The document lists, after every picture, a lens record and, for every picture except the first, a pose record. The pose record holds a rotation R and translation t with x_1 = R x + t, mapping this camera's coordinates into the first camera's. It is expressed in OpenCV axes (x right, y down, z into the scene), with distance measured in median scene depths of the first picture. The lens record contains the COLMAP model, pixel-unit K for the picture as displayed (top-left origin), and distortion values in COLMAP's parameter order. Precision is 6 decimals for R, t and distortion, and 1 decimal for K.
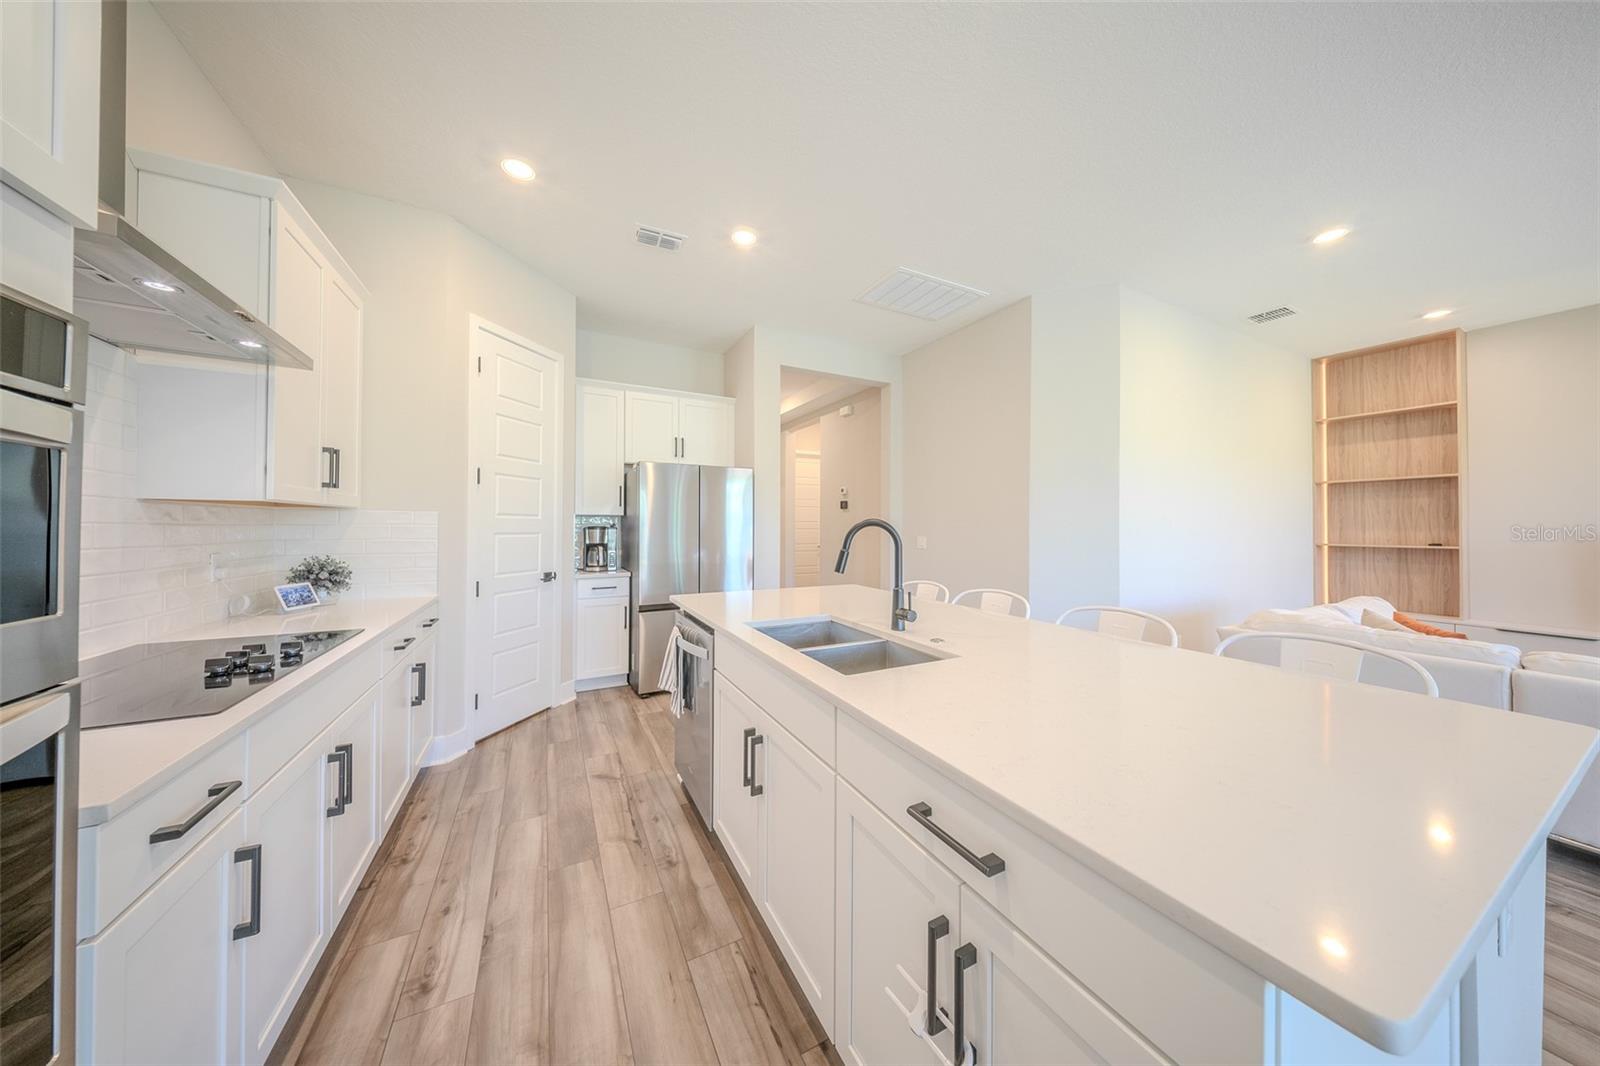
lens RADIAL K [[493.3, 0, 818.9], [0, 493.3, 522.2], [0, 0, 1]] dist [-0.007963, -0.000191]
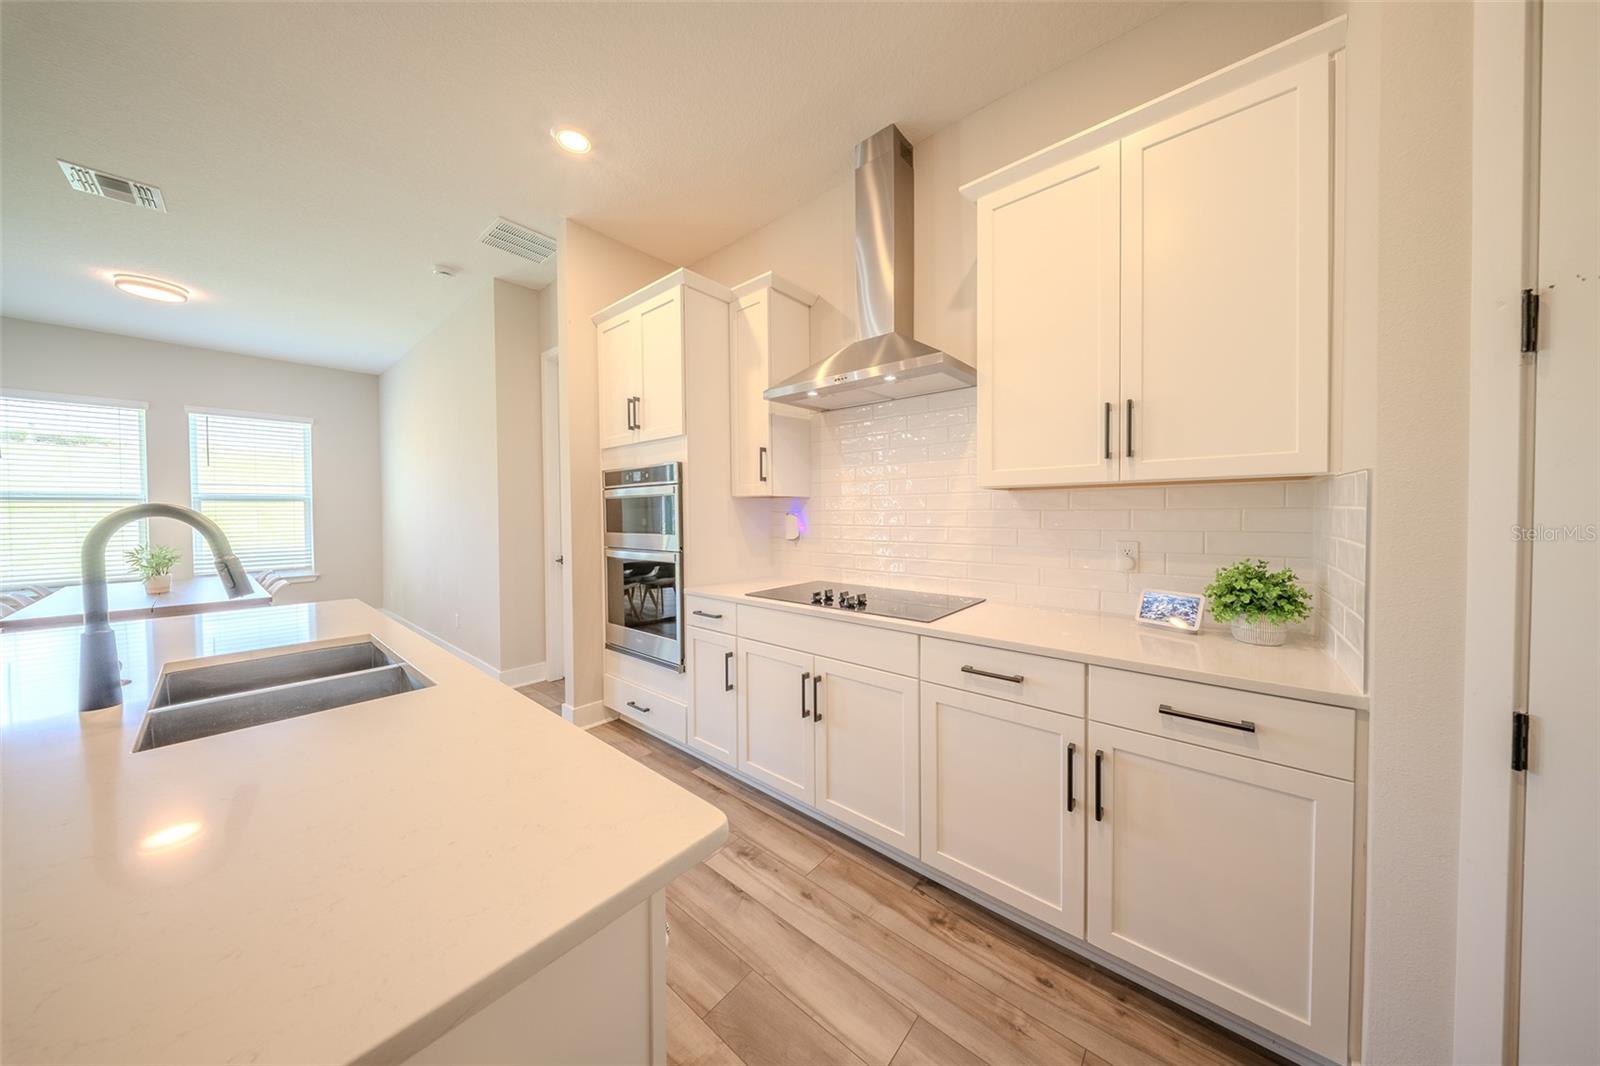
lens RADIAL K [[493.3, 0, 818.9], [0, 493.3, 522.2], [0, 0, 1]] dist [-0.007963, -0.000191]
pose [[-0.928372, 0.008903, -0.371545, -0.228679], [0.005745, 0.999937, 0.009606, 0.007777], [0.371607, 0.006784, -0.928365, 1.070452]]
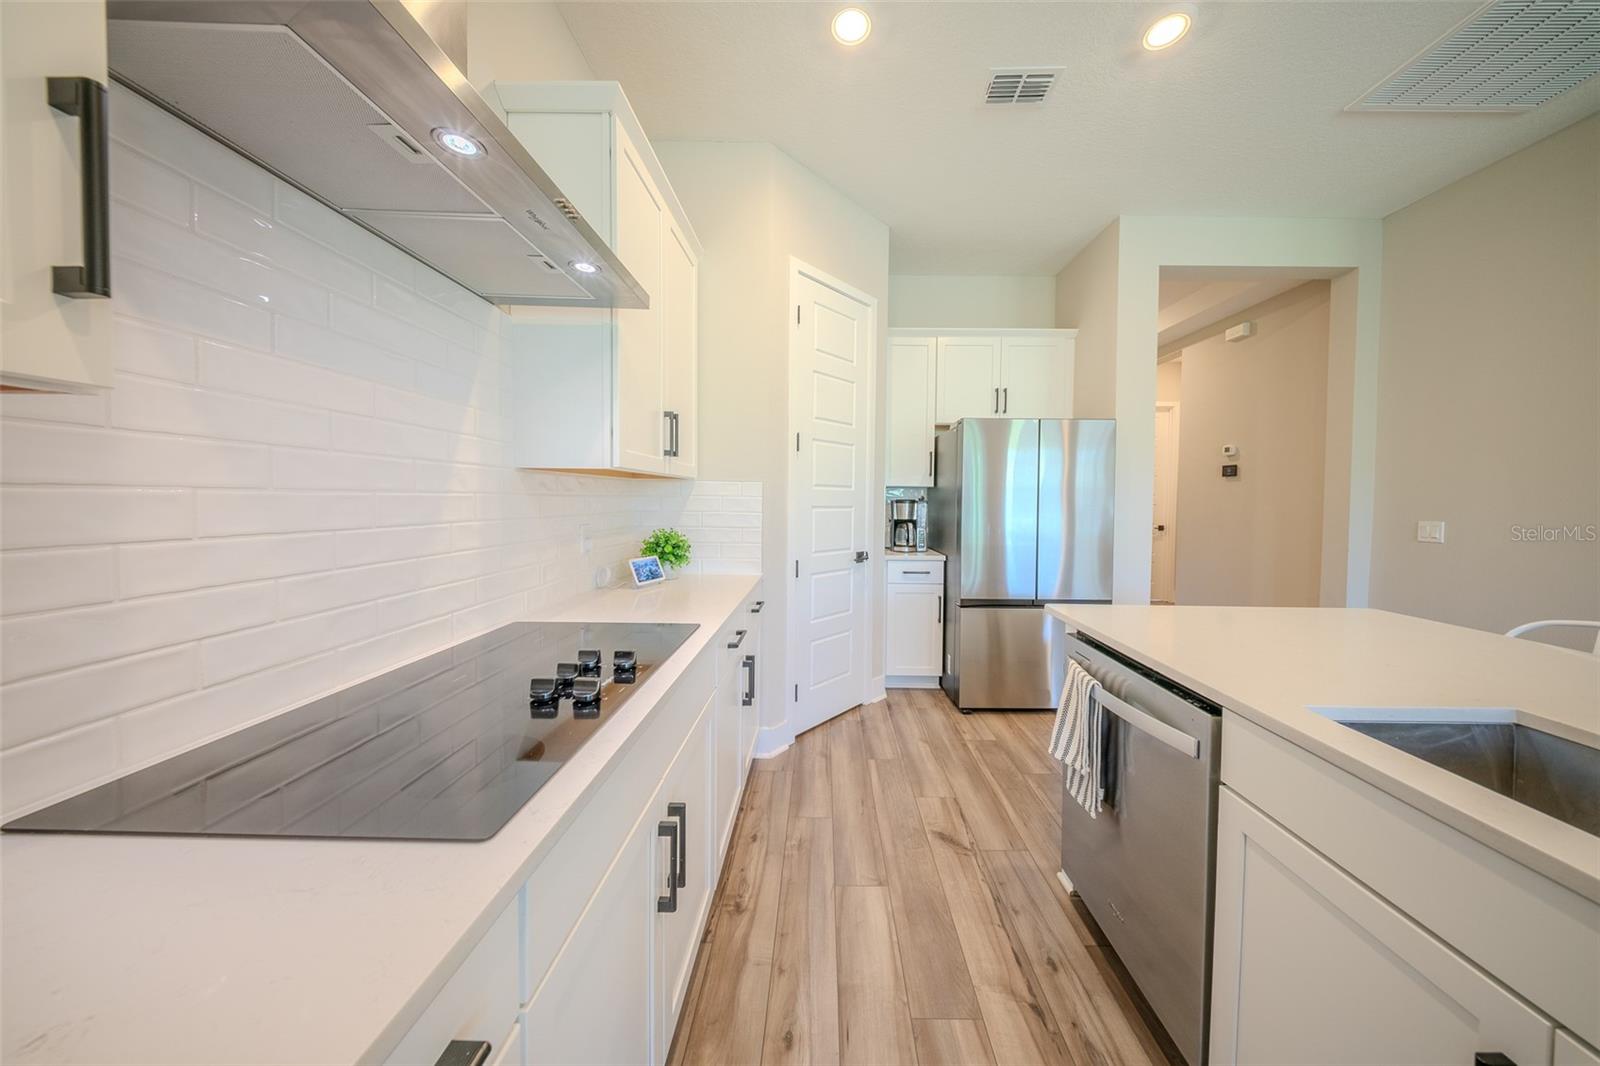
lens RADIAL K [[493.3, 0, 818.9], [0, 493.3, 522.2], [0, 0, 1]] dist [-0.007963, -0.000191]
pose [[0.869144, 0.030318, -0.493629, -0.217979], [-0.003796, 0.998499, 0.054643, 0.001708], [0.494545, -0.045619, 0.867954, 0.241417]]
